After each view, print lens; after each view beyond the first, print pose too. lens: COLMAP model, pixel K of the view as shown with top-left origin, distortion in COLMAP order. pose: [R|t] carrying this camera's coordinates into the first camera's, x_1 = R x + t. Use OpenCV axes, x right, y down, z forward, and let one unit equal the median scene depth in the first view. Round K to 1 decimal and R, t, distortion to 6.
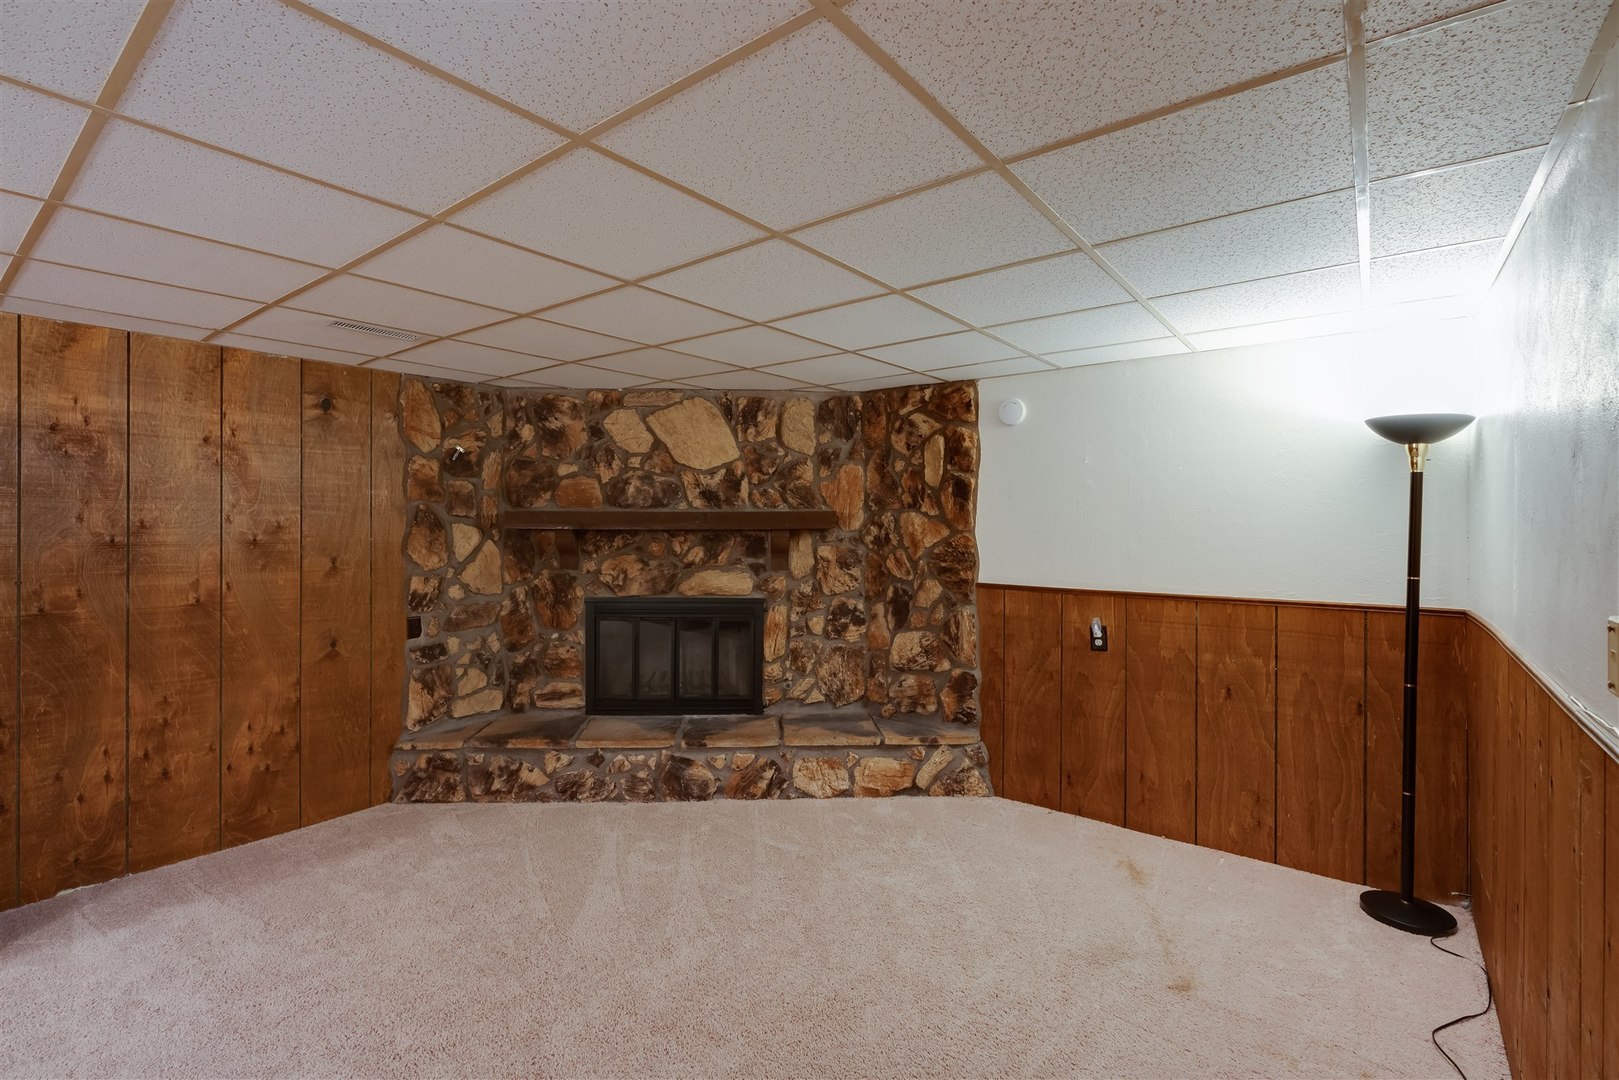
lens RADIAL K [[735.5, 0, 812.6], [0, 735.5, 517.8], [0, 0, 1]] dist [-0.001580, 0.000135]
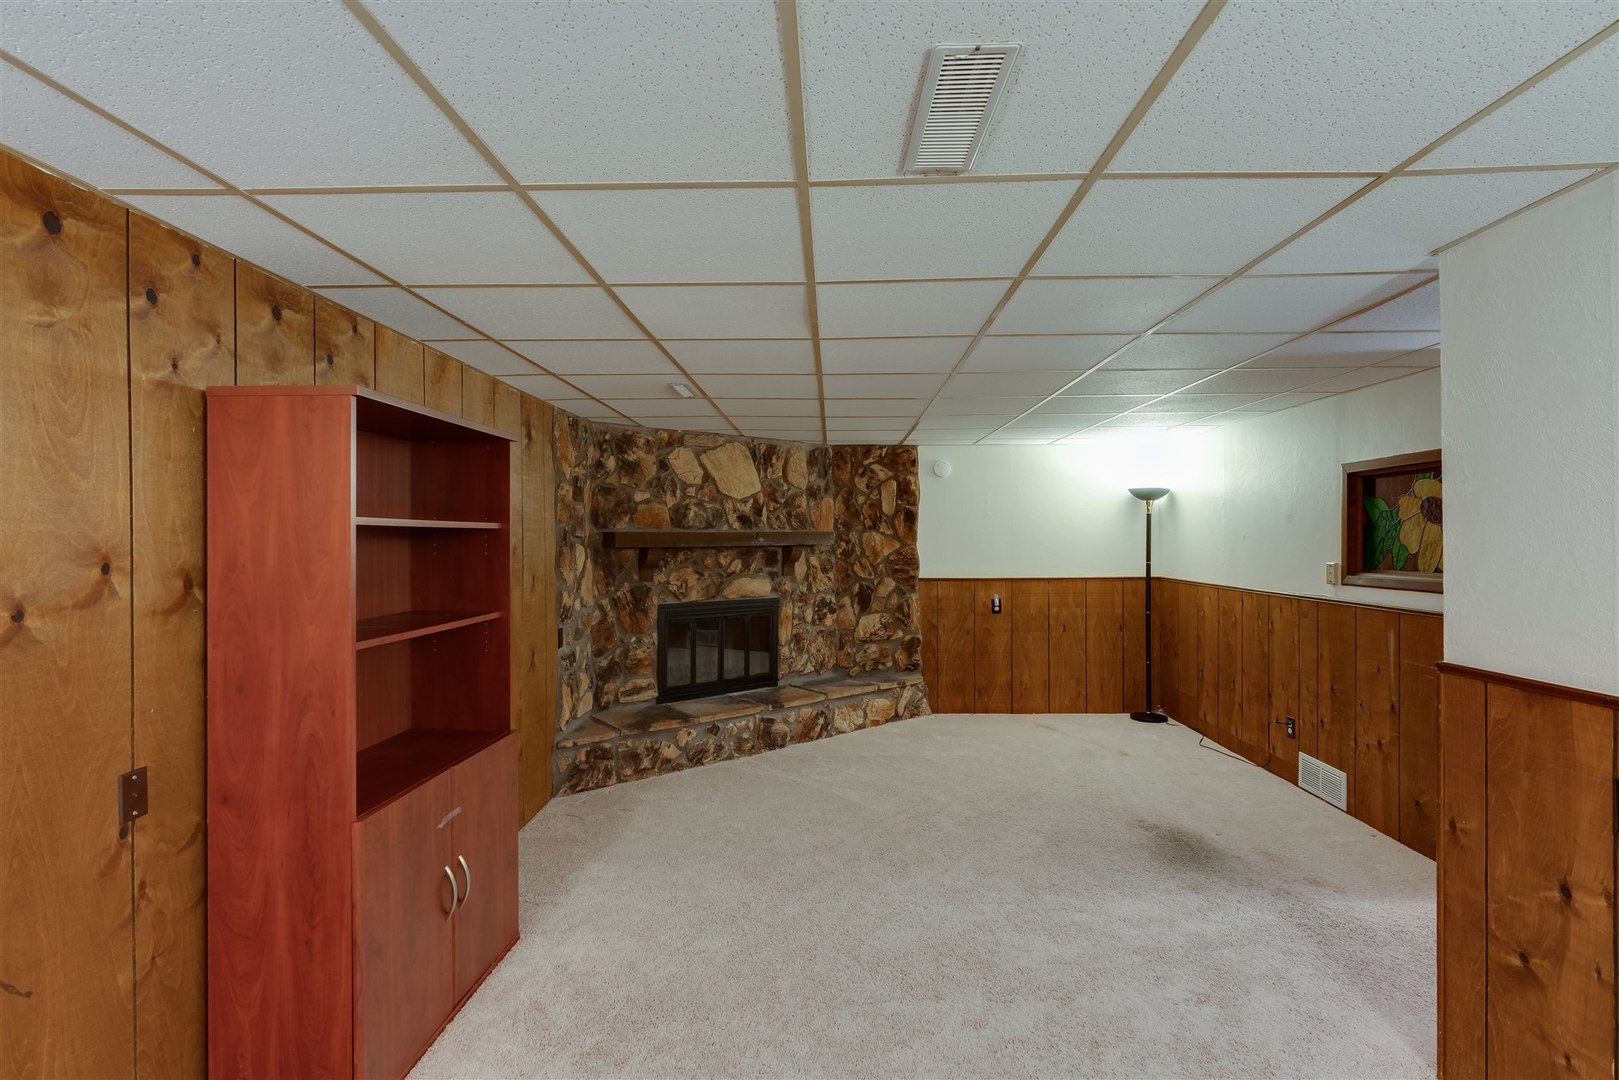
lens RADIAL K [[746.6, 0, 815.3], [0, 746.6, 535.1], [0, 0, 1]] dist [-0.000376, 0.000232]
pose [[0.804082, -0.005148, 0.594495, -0.894312], [0.005016, 0.999986, 0.001875, -0.005221], [-0.594497, 0.001474, 0.804097, -0.127128]]
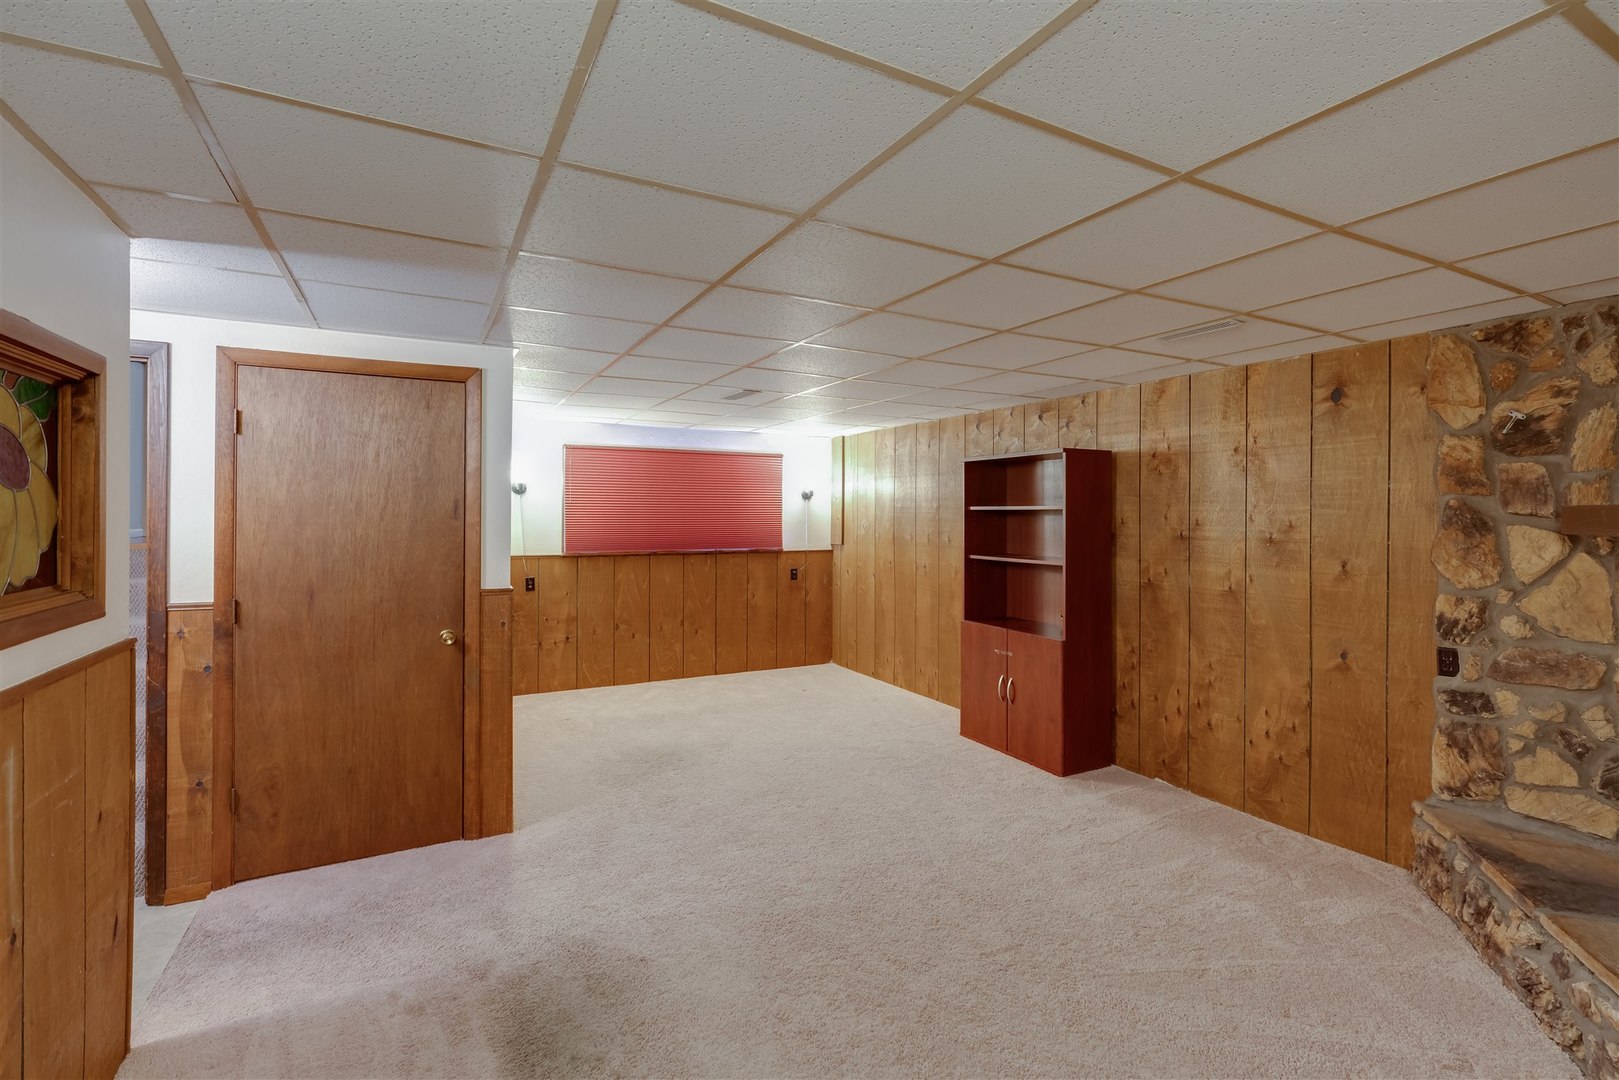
lens RADIAL K [[735.5, 0, 812.6], [0, 735.5, 517.8], [0, 0, 1]] dist [-0.001580, 0.000135]
pose [[-0.401758, -0.004646, -0.915734, 0.412508], [-0.004747, 0.999984, -0.002991, 0.006103], [0.915733, 0.003145, -0.401774, 0.703727]]
